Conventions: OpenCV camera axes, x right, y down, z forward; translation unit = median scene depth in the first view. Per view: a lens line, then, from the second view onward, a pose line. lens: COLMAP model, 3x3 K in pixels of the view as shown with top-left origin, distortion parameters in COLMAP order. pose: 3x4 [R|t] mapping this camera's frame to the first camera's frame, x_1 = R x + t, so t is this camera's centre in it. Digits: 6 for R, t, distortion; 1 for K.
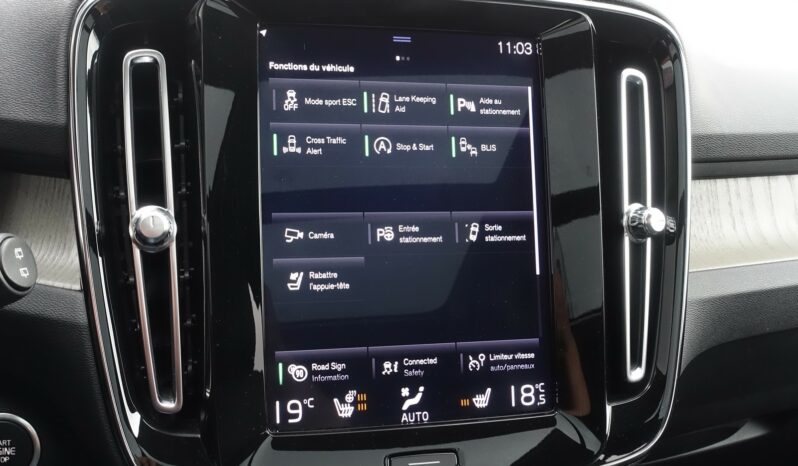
lens RADIAL K [[875.9, 0, 399.3], [0, 875.9, 229.5], [0, 0, 1]] dist [-0.039736, 0.000000]
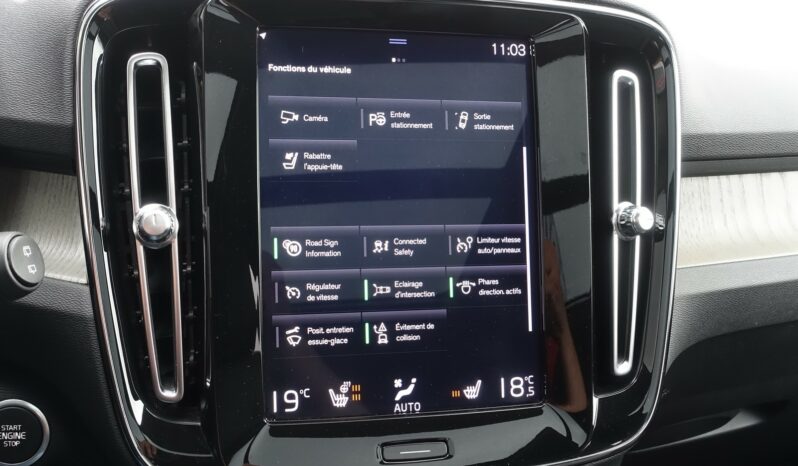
lens RADIAL K [[875.9, 0, 400.0], [0, 875.9, 229.4], [0, 0, 1]] dist [-0.039736, 0.000000]
pose [[0.999841, 0.007613, -0.016127, 0.023778], [-0.007220, 0.999679, 0.024303, -0.021593], [0.016307, -0.024183, 0.999575, -0.033610]]
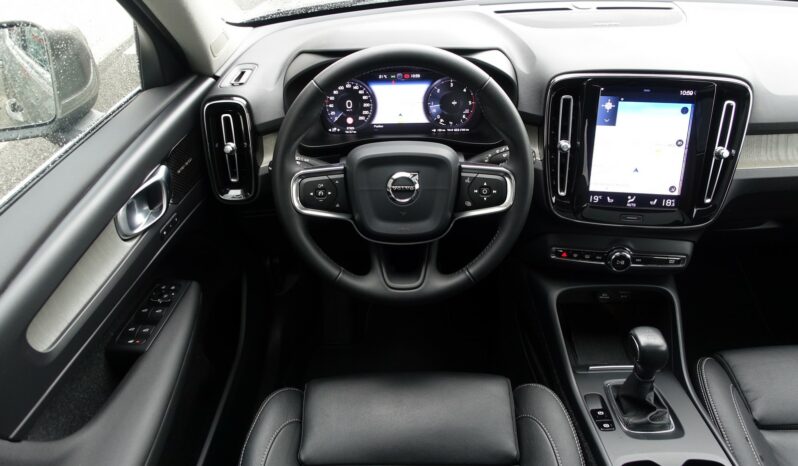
lens RADIAL K [[549.6, 0, 396.3], [0, 549.6, 232.5], [0, 0, 1]] dist [-0.001862, 0.001938]
pose [[0.924687, 0.151691, -0.349206, -0.064706], [-0.036124, 0.948020, 0.316153, -0.328332], [0.379012, -0.279727, 0.882101, -1.275050]]
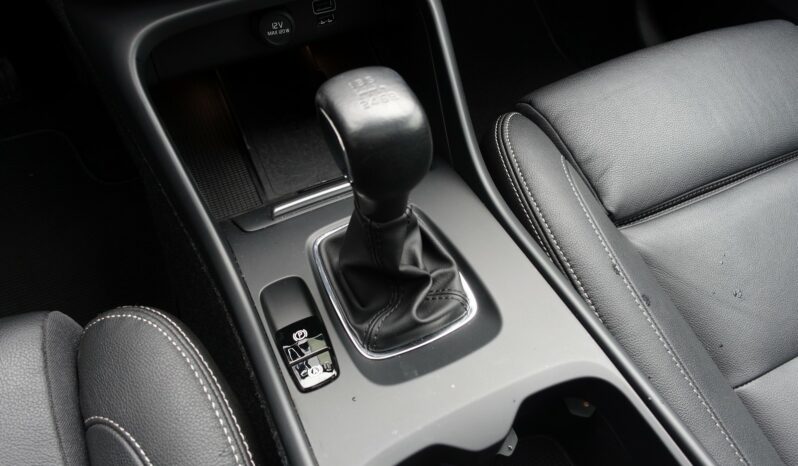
lens RADIAL K [[549.6, 0, 398.8], [0, 549.6, 227.8], [0, 0, 1]] dist [-0.001862, 0.001938]
pose [[0.997847, -0.058917, 0.028799, 0.148639], [0.028550, 0.785632, 0.618035, 0.341945], [-0.059039, -0.615883, 0.785623, 0.108417]]
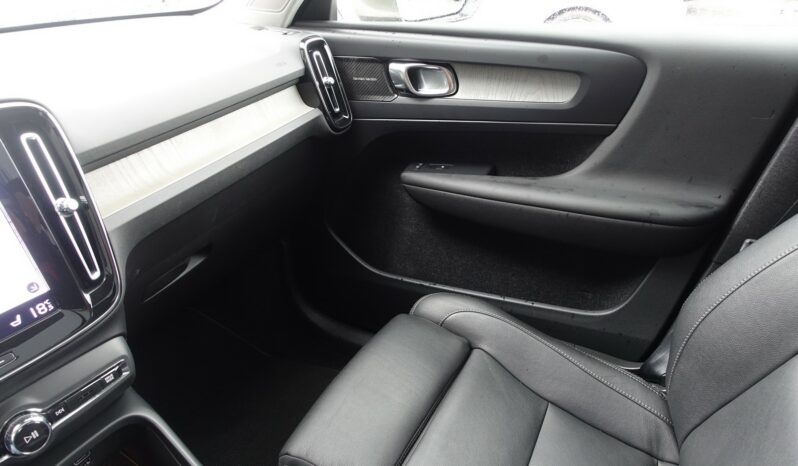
lens RADIAL K [[549.6, 0, 400.3], [0, 549.6, 230.6], [0, 0, 1]] dist [-0.001862, 0.001938]
pose [[0.758796, -0.394152, 0.518530, 0.190798], [0.281667, 0.916395, 0.284402, -0.106523], [-0.587275, -0.069751, 0.806376, -0.513347]]
